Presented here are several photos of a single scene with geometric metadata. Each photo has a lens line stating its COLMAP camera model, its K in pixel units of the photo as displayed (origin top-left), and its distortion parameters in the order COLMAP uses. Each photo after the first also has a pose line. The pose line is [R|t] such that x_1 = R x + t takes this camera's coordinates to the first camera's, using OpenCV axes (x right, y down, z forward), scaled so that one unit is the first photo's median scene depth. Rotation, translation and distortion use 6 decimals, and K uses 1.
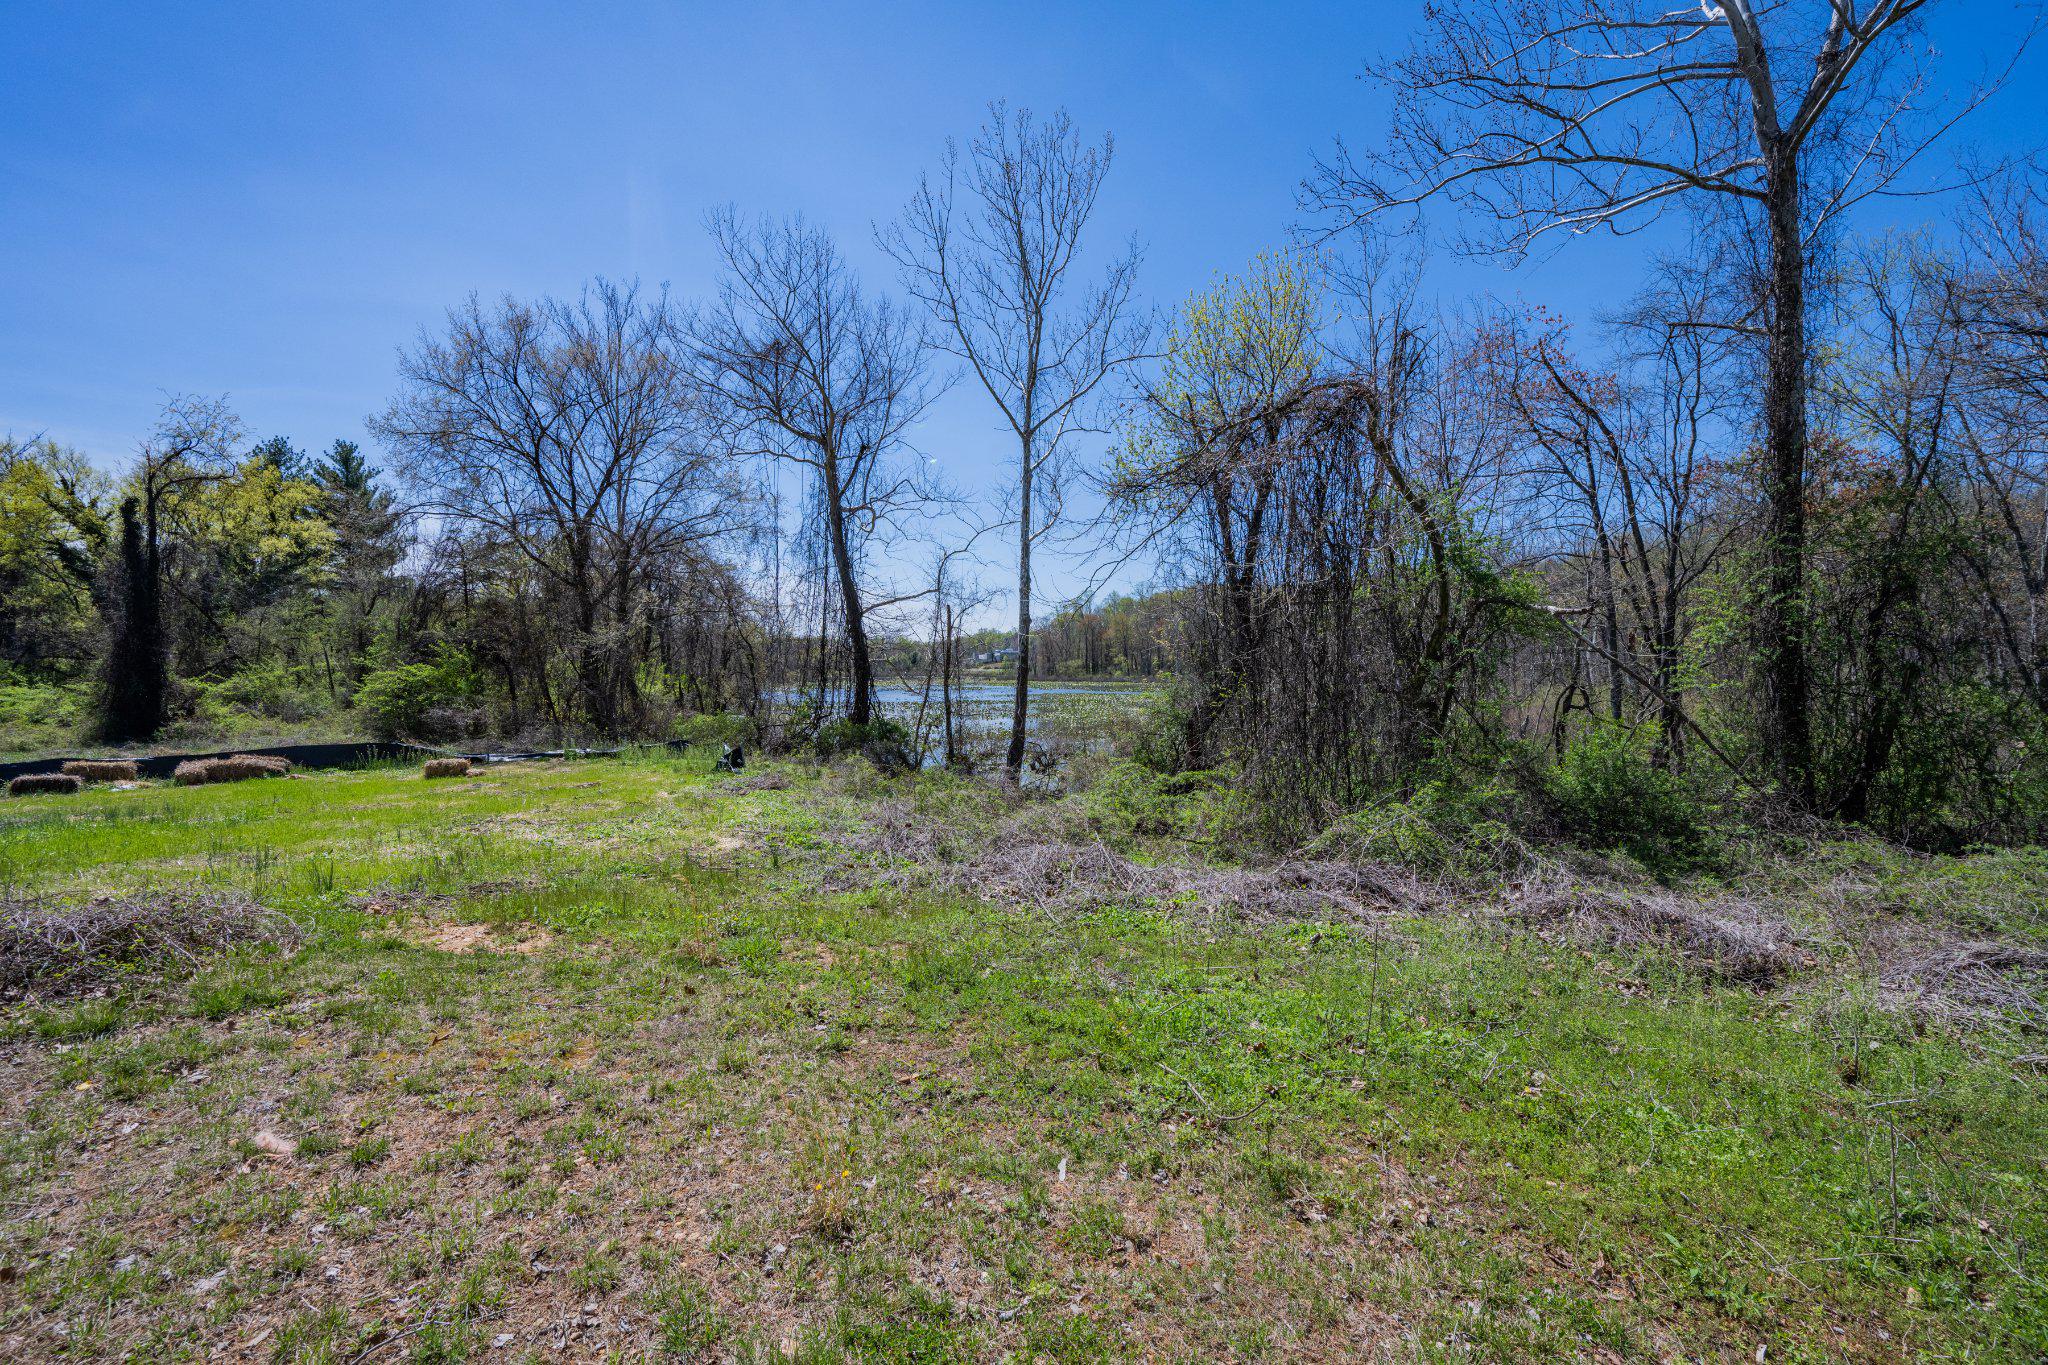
lens RADIAL K [[824.9, 0, 1007.4], [0, 824.9, 677.4], [0, 0, 1]] dist [0.001502, -0.001326]
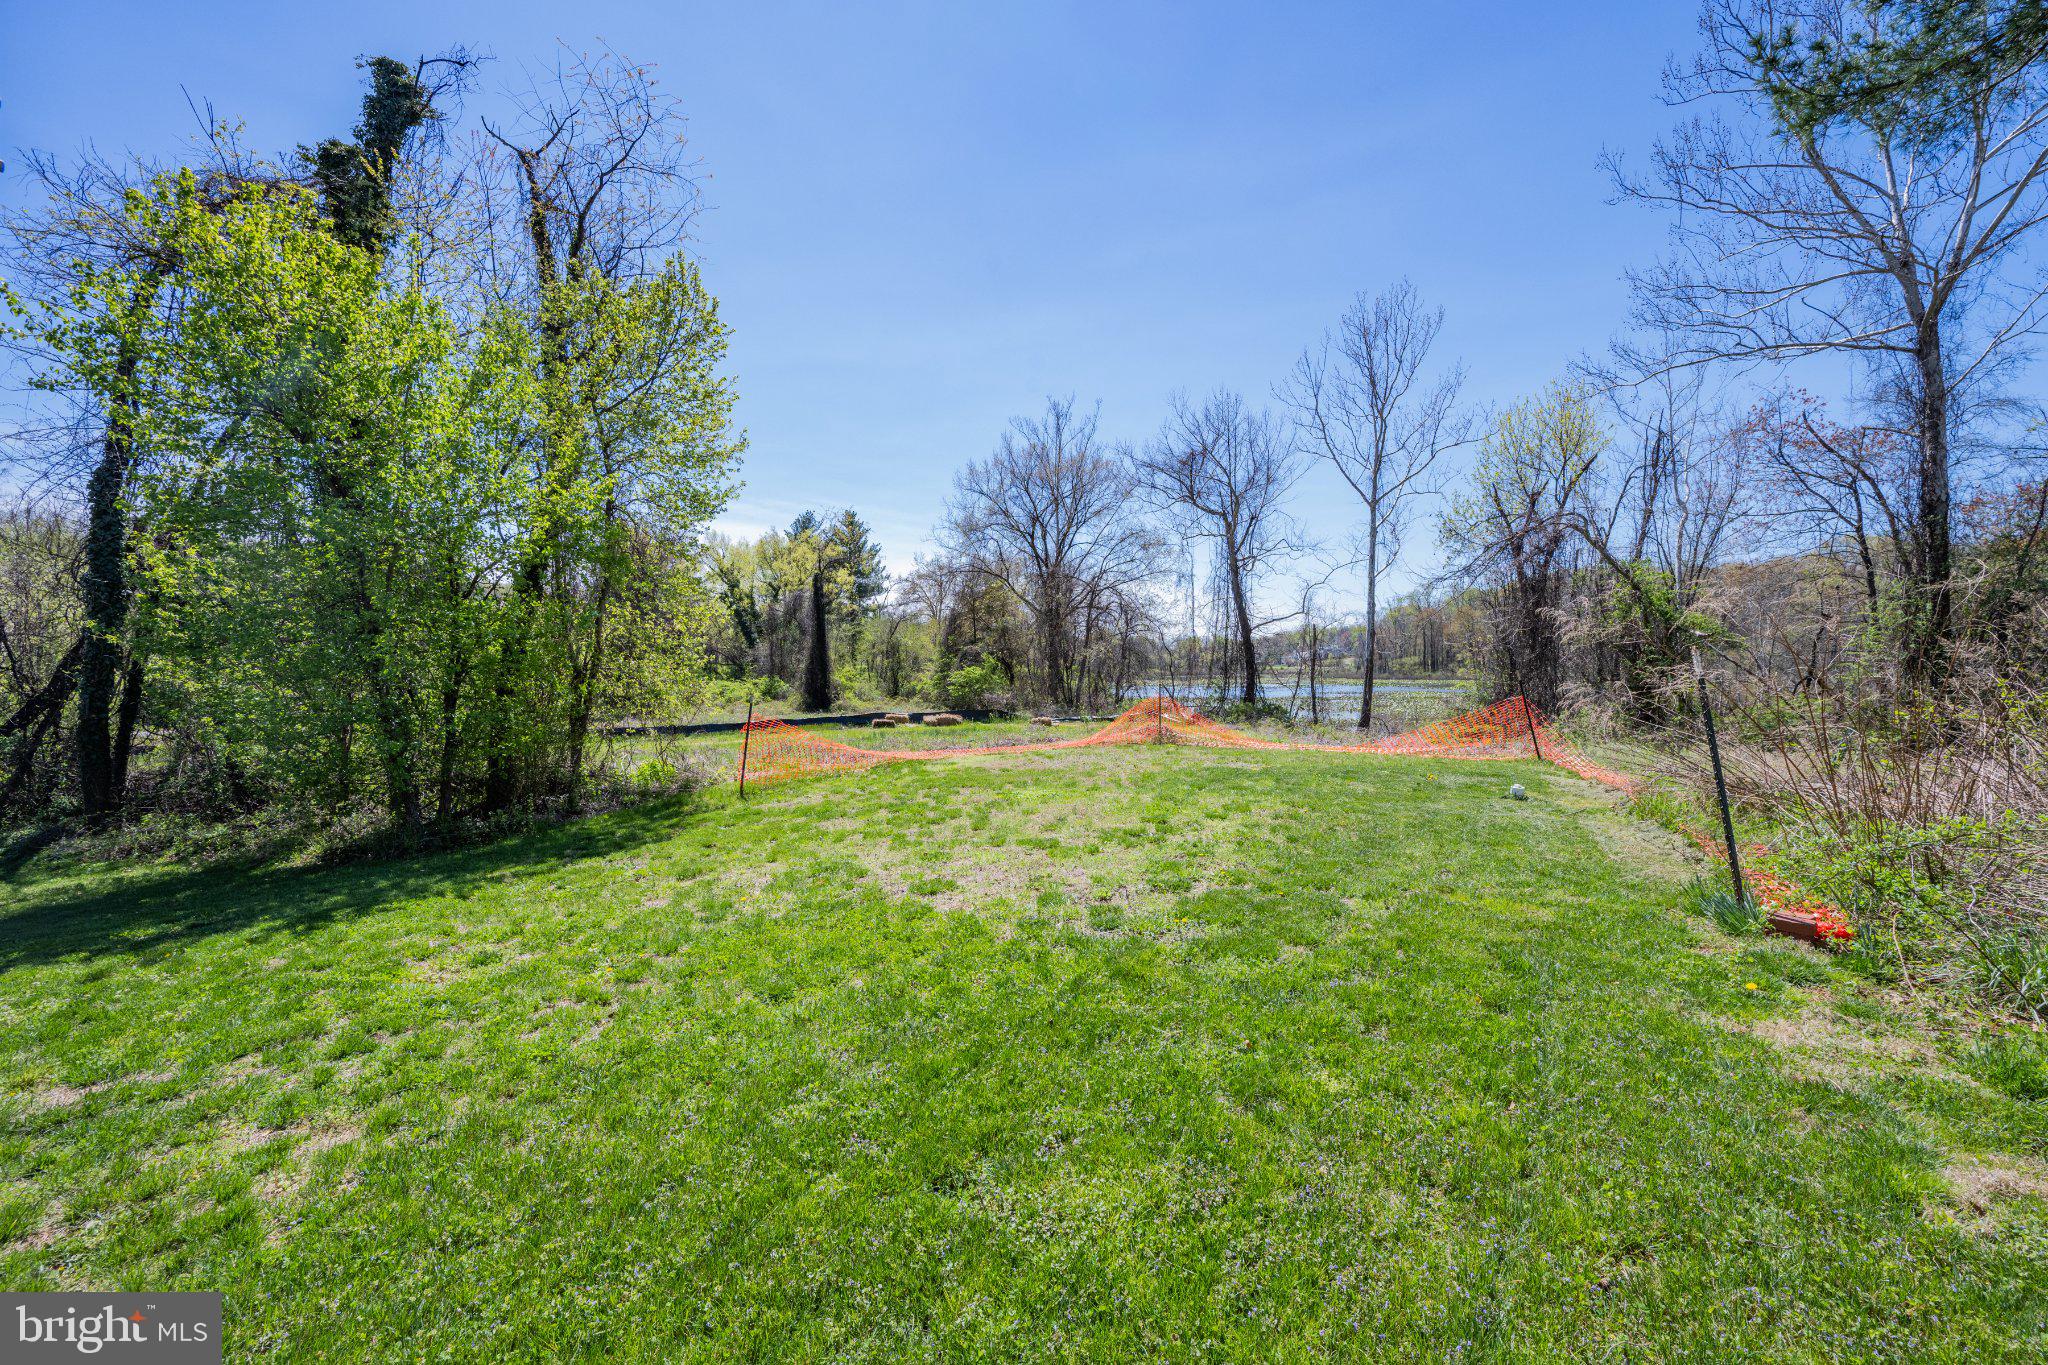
lens RADIAL K [[824.9, 0, 1017.4], [0, 824.9, 696.1], [0, 0, 1]] dist [0.001502, -0.001326]
pose [[0.934721, 0.005582, -0.355340, -0.043656], [0.002885, 0.999724, 0.023295, 0.004789], [0.355372, -0.022799, 0.934447, -0.562184]]
